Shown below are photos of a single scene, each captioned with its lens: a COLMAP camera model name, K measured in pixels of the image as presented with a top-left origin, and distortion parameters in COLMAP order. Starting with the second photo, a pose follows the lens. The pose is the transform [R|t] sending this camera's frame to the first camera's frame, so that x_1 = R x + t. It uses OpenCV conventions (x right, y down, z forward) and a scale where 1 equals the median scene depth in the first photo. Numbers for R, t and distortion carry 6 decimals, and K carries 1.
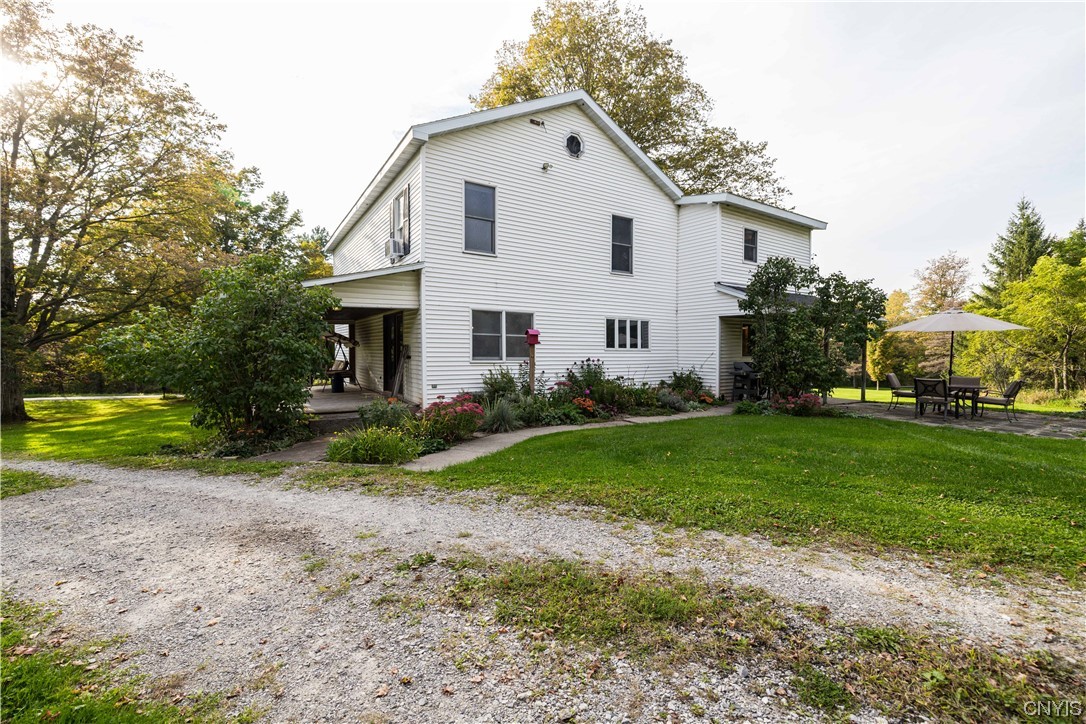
lens RADIAL K [[462.4, 0, 544.7], [0, 462.4, 361.2], [0, 0, 1]] dist [0.002073, 0.000577]
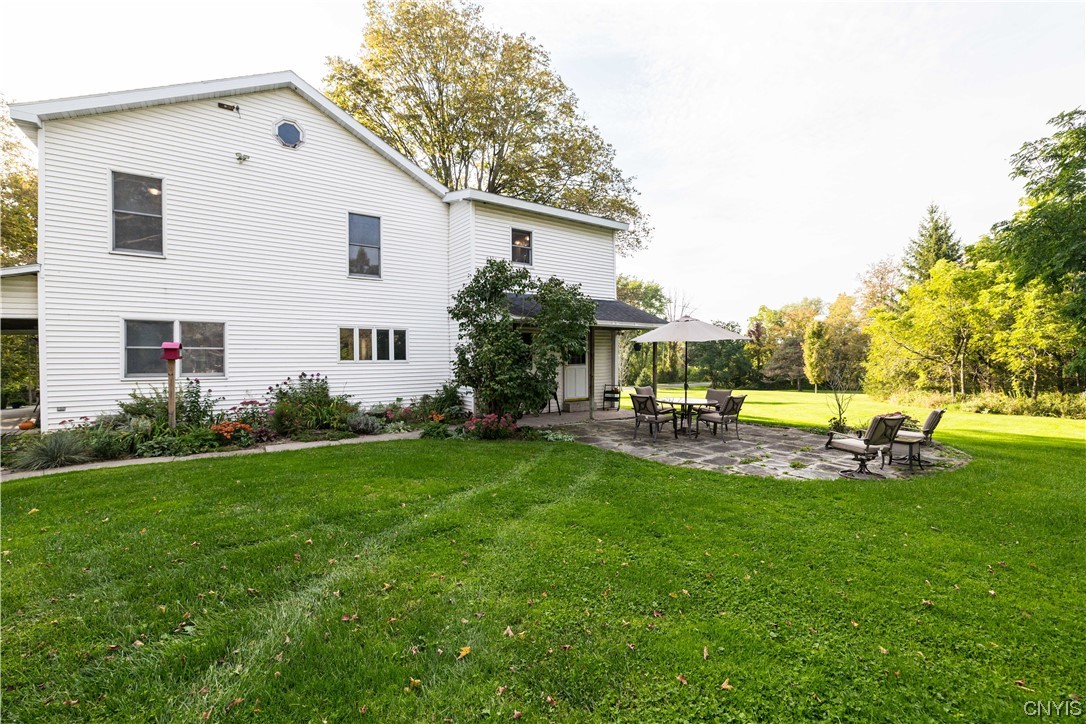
lens RADIAL K [[462.4, 0, 541.4], [0, 462.4, 359.5], [0, 0, 1]] dist [0.002073, 0.000577]
pose [[0.999423, -0.007703, 0.033072, 0.490497], [0.008097, 0.999898, -0.011776, -0.016370], [-0.032978, 0.012037, 0.999384, 0.090840]]
